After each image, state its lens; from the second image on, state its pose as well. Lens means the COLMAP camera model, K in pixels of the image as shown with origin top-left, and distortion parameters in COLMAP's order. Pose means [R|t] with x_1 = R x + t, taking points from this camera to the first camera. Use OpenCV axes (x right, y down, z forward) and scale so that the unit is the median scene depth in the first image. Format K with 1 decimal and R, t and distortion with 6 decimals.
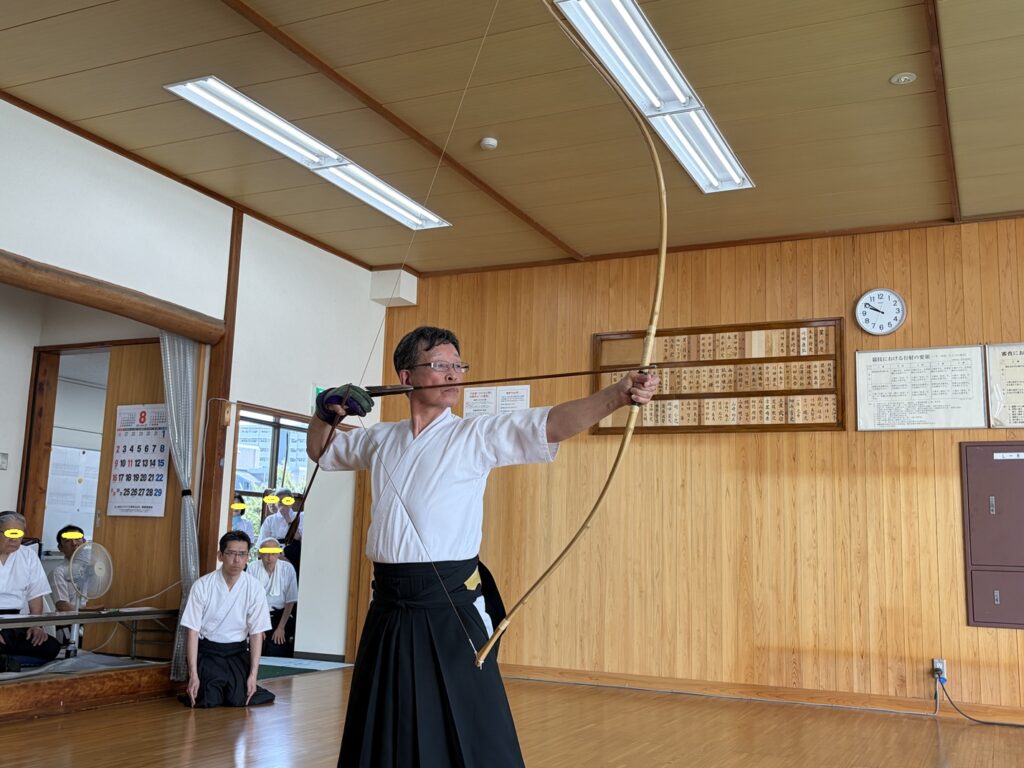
lens RADIAL K [[1013.7, 0, 512.4], [0, 1013.7, 386.3], [0, 0, 1]] dist [-0.000244, 0.000000]
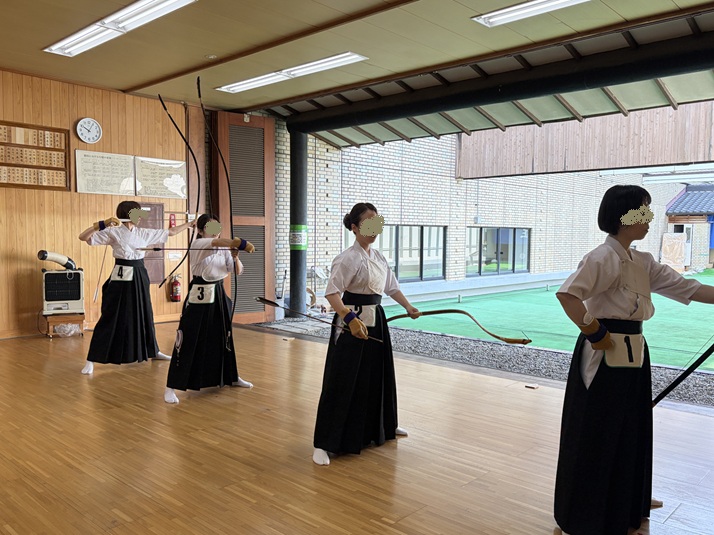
lens RADIAL K [[598.6, 0, 357.5], [0, 598.6, 268.1], [0, 0, 1]] dist [0.000328, 0.001548]
pose [[0.297840, -0.079429, 0.951306, -0.575976], [-0.150791, 0.980107, 0.129044, -0.040408], [-0.942631, -0.181883, 0.279937, 0.152626]]
